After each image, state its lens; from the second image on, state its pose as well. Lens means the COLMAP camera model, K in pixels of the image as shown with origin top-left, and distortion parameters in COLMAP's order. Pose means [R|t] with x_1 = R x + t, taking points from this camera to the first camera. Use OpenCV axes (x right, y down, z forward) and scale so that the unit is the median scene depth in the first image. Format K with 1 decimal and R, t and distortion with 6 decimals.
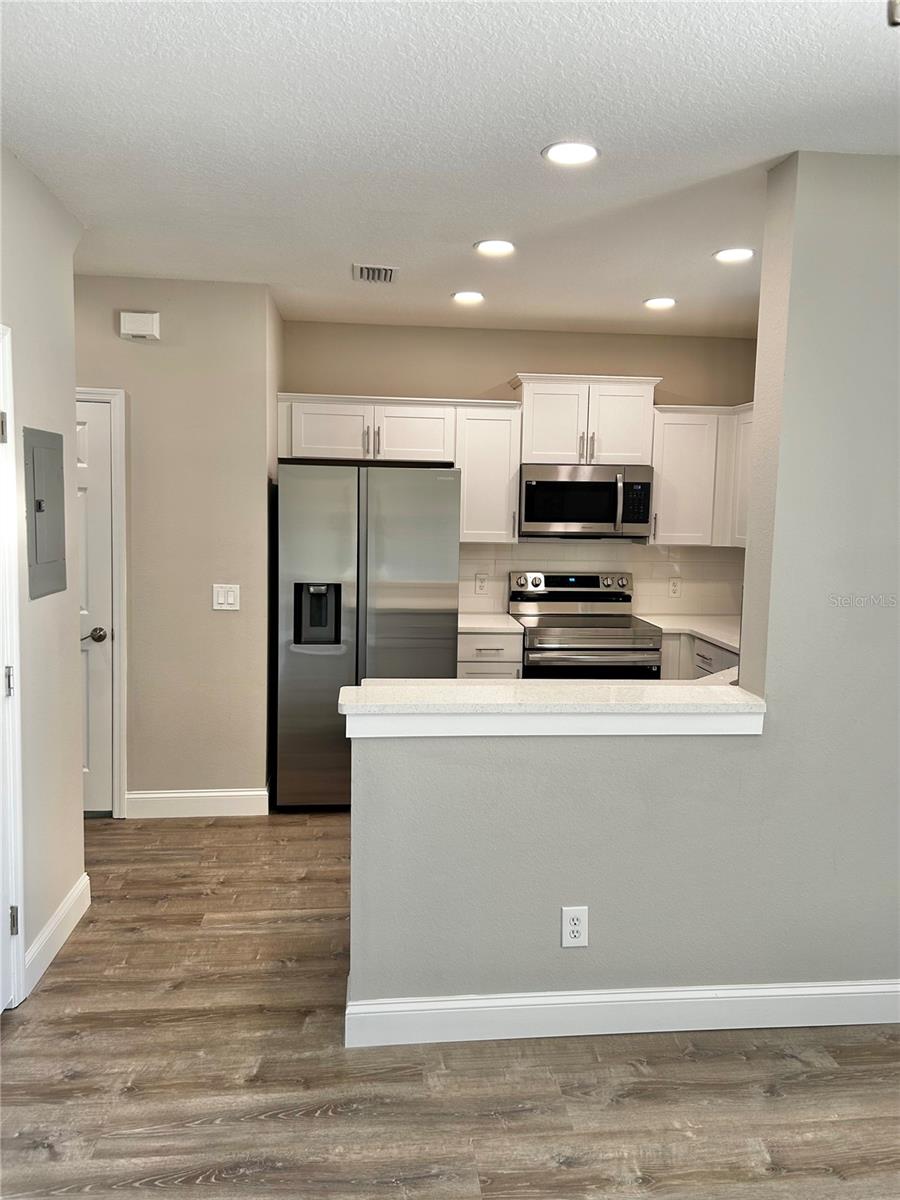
lens RADIAL K [[903.6, 0, 442.2], [0, 903.6, 589.7], [0, 0, 1]] dist [0.061904, -0.069554]
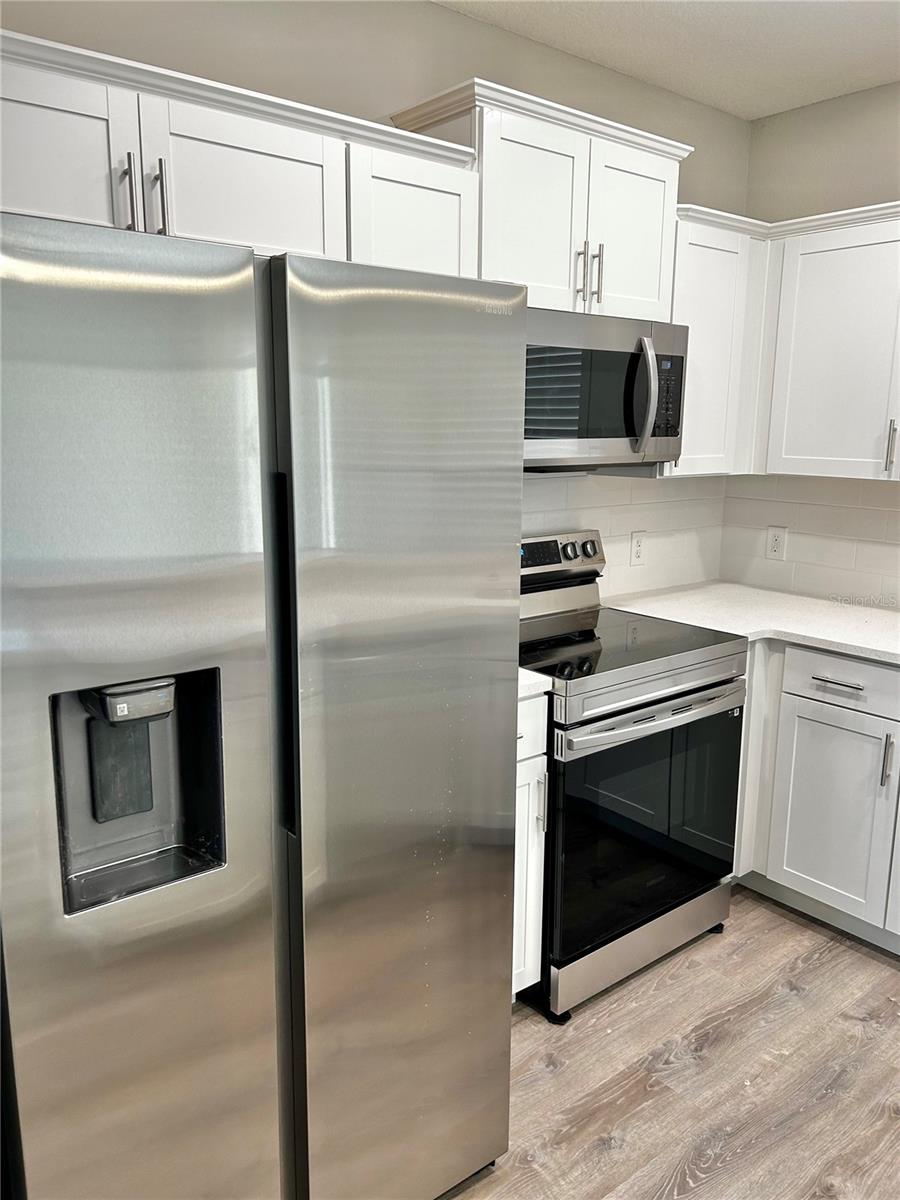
lens RADIAL K [[903.6, 0, 455.5], [0, 903.6, 603.7], [0, 0, 1]] dist [0.061904, -0.069554]
pose [[0.829616, -0.119669, 0.545359, -0.181090], [0.061305, 0.990379, 0.124062, -0.051426], [-0.554958, -0.069490, 0.828971, 0.637052]]
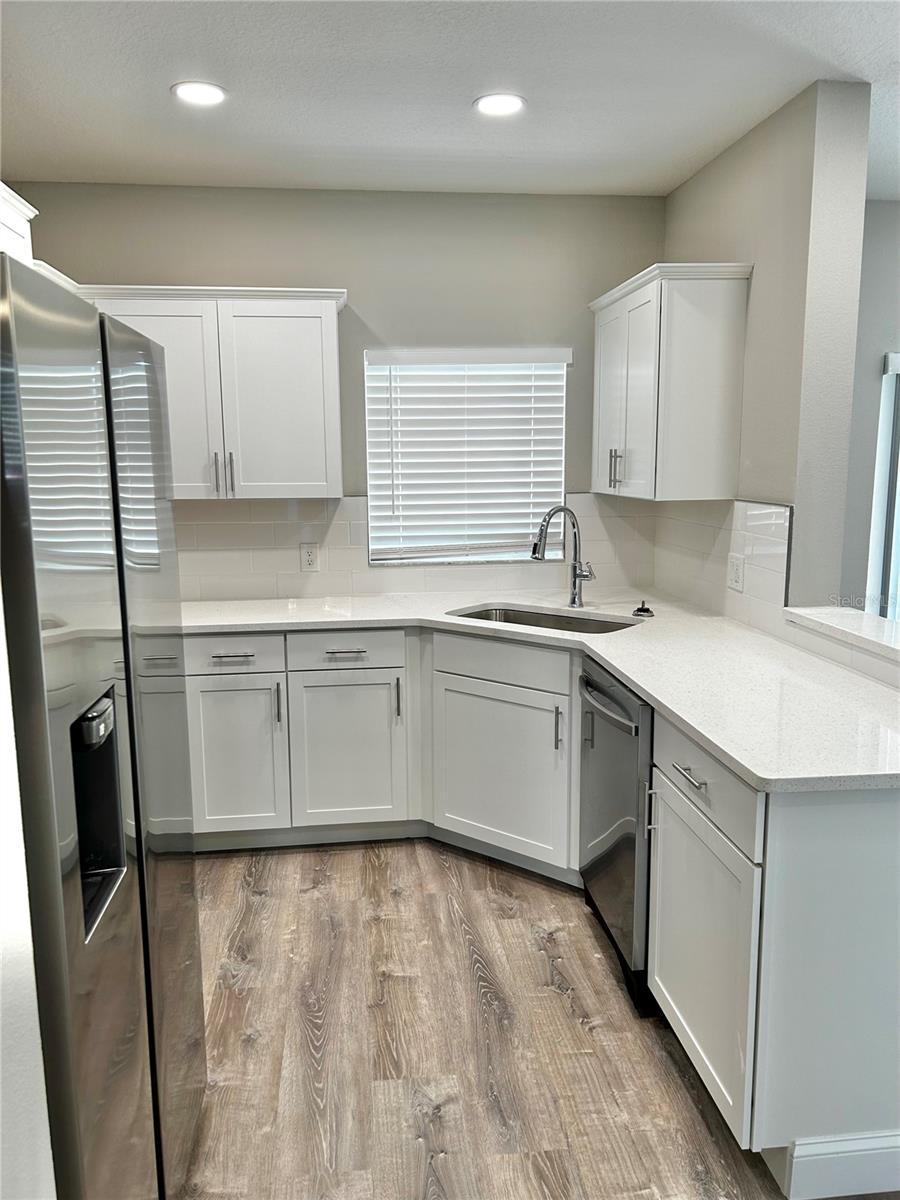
lens RADIAL K [[903.6, 0, 445.1], [0, 903.6, 606.6], [0, 0, 1]] dist [0.061904, -0.069554]
pose [[-0.016889, -0.181265, 0.983289, -0.372227], [0.109013, 0.977233, 0.182021, -0.068437], [-0.993897, 0.110265, 0.003256, 0.780580]]
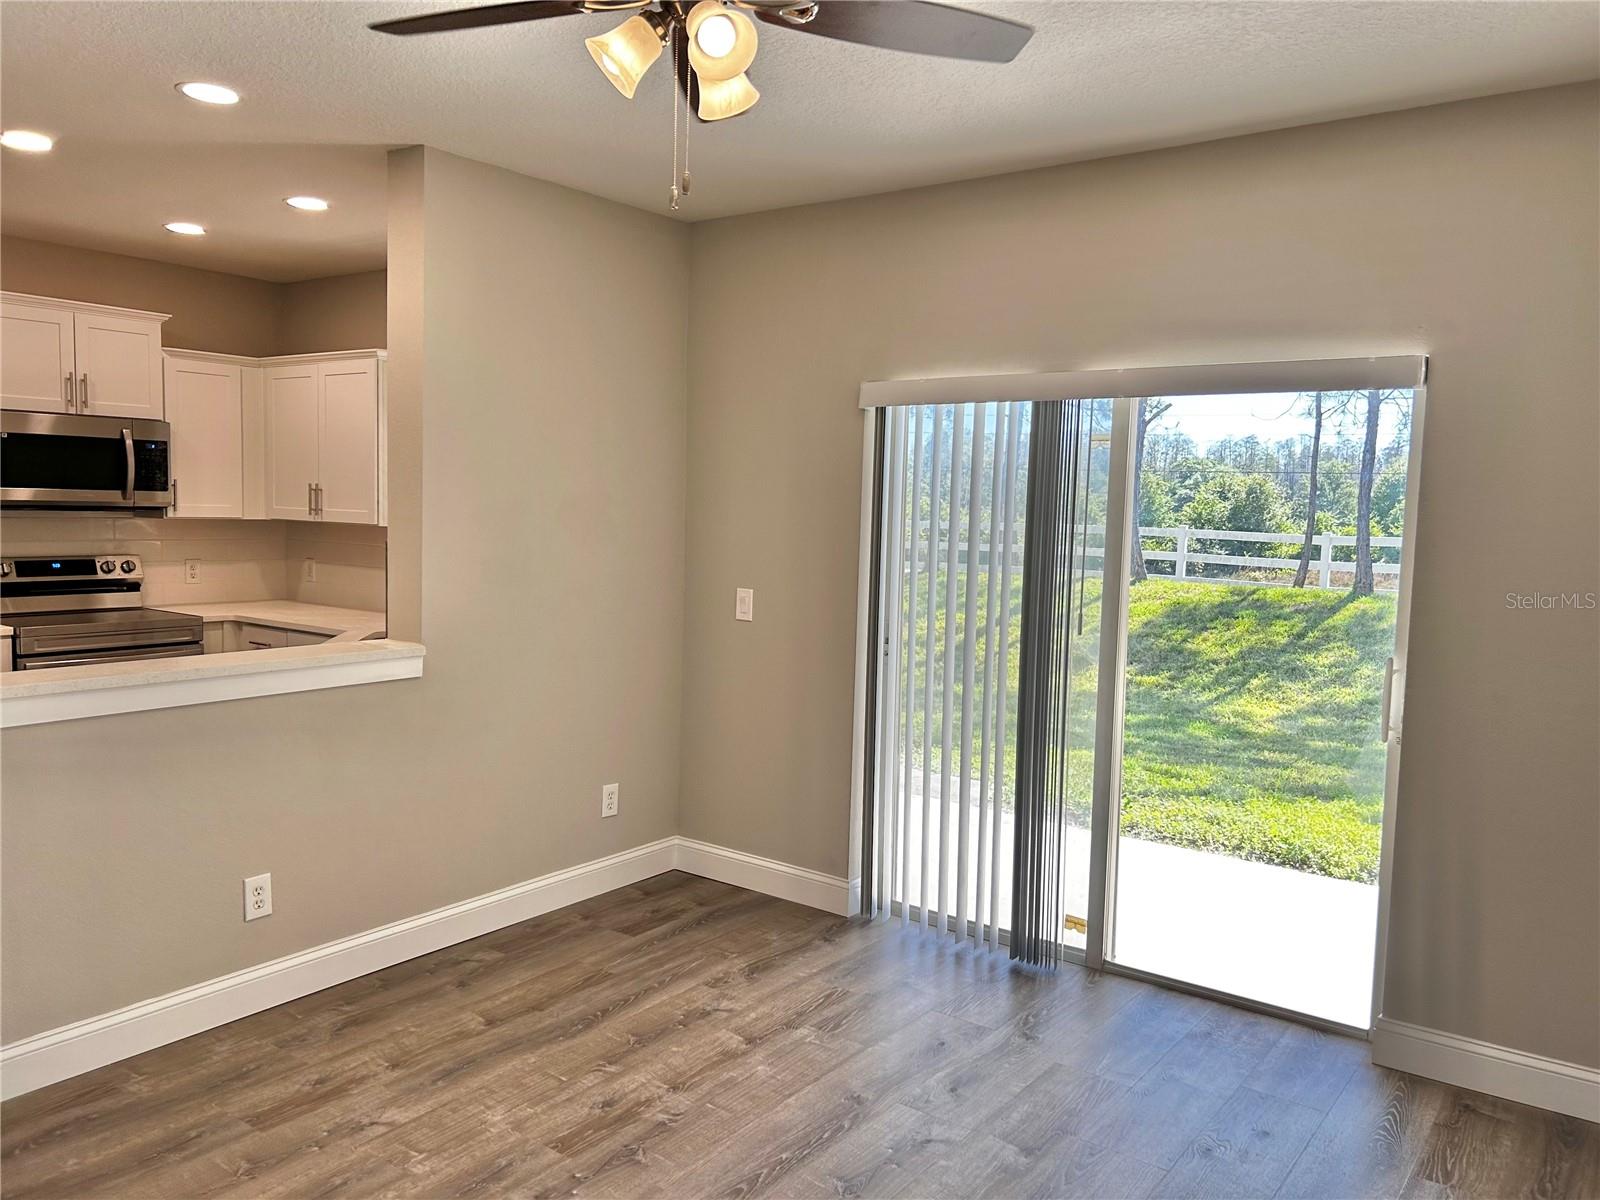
lens RADIAL K [[1204.8, 0, 808.2], [0, 1204.8, 598.4], [0, 0, 1]] dist [0.061904, -0.069554]
pose [[0.660440, -0.058847, 0.748569, -0.221934], [0.061060, 0.997832, 0.024571, 0.031844], [-0.748392, 0.029480, 0.662601, -0.157764]]
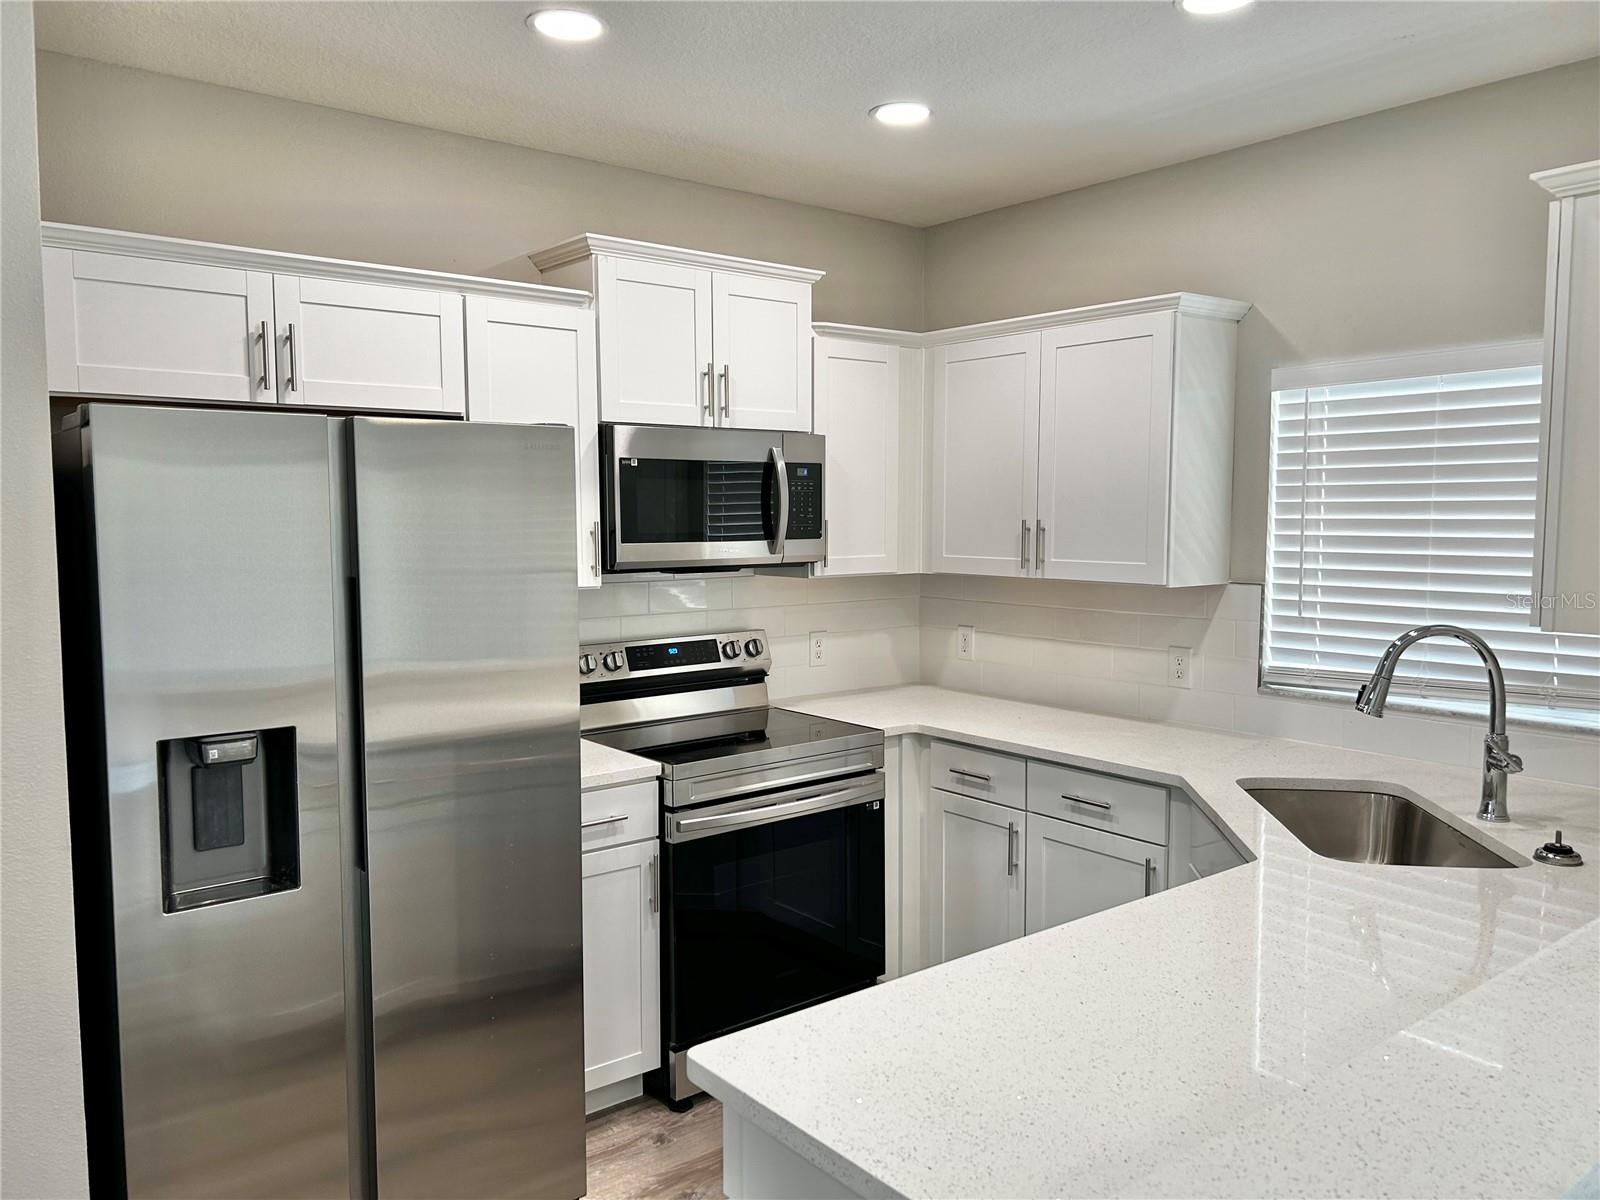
lens RADIAL K [[1204.8, 0, 792.8], [0, 1204.8, 612.4], [0, 0, 1]] dist [0.061904, -0.069554]
pose [[0.833361, -0.068022, 0.548527, -0.188286], [0.071978, 0.997303, 0.014321, -0.040824], [-0.548022, 0.027547, 0.836010, 0.412891]]
